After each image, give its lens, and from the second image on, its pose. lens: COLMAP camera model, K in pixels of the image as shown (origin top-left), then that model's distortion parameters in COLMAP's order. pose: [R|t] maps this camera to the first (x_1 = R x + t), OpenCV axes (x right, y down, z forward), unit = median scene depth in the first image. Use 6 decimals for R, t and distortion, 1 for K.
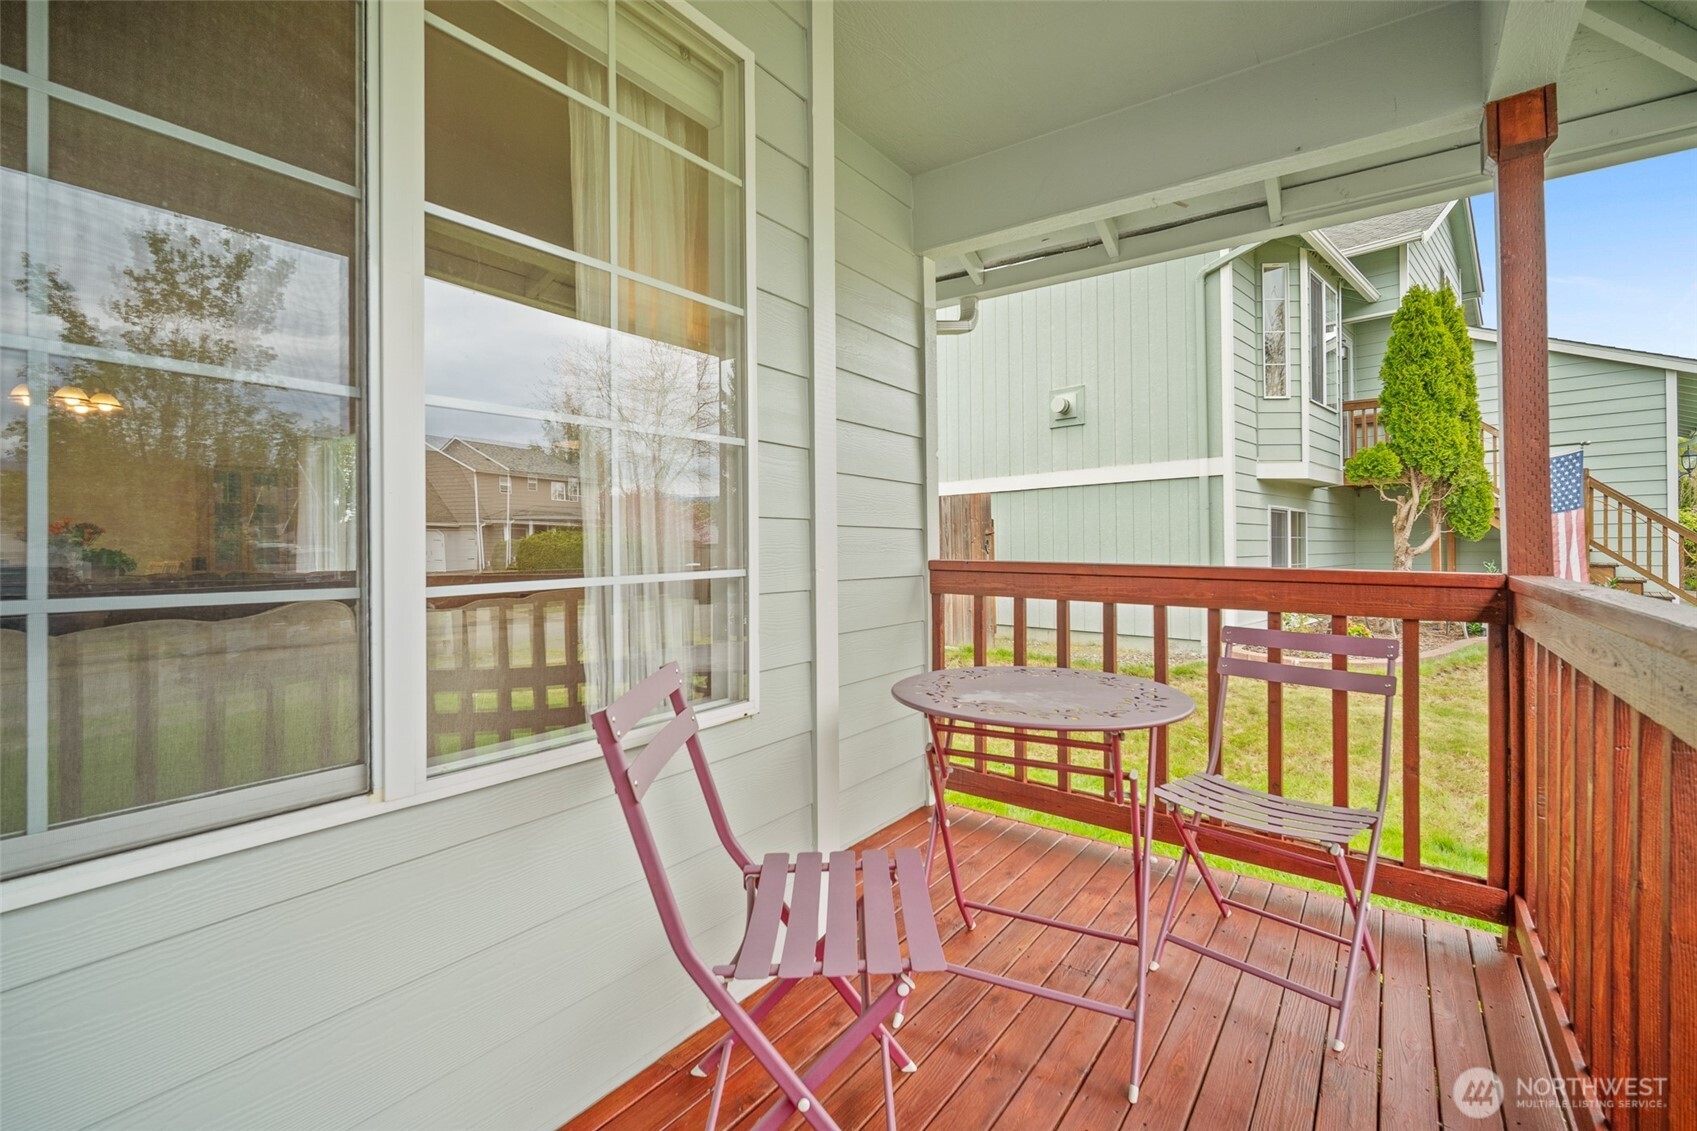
lens RADIAL K [[745.8, 0, 831.9], [0, 745.8, 556.9], [0, 0, 1]] dist [-0.012452, 0.004768]
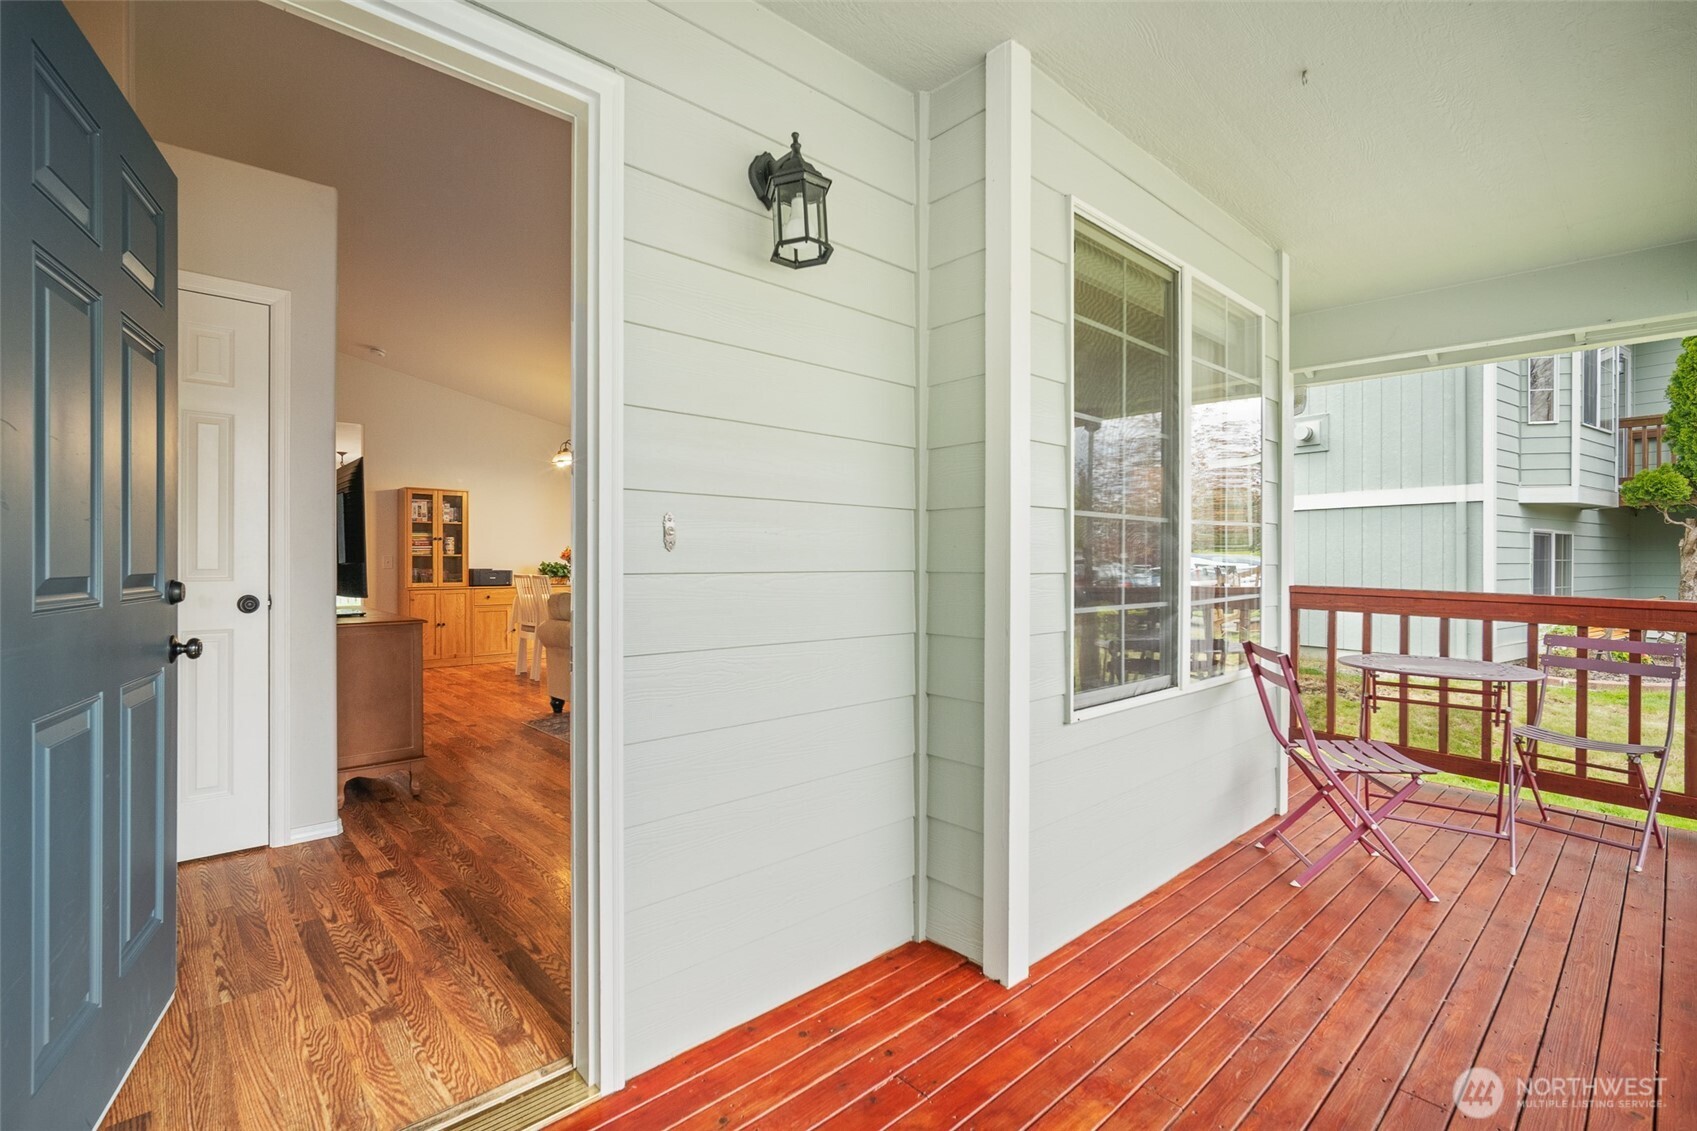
lens RADIAL K [[745.8, 0, 841.1], [0, 745.8, 571.6], [0, 0, 1]] dist [-0.012452, 0.004768]
pose [[0.980097, 0.013512, -0.198056, -0.134715], [-0.012369, 0.999899, 0.007003, -0.006811], [0.198131, -0.004414, 0.980166, -0.177417]]
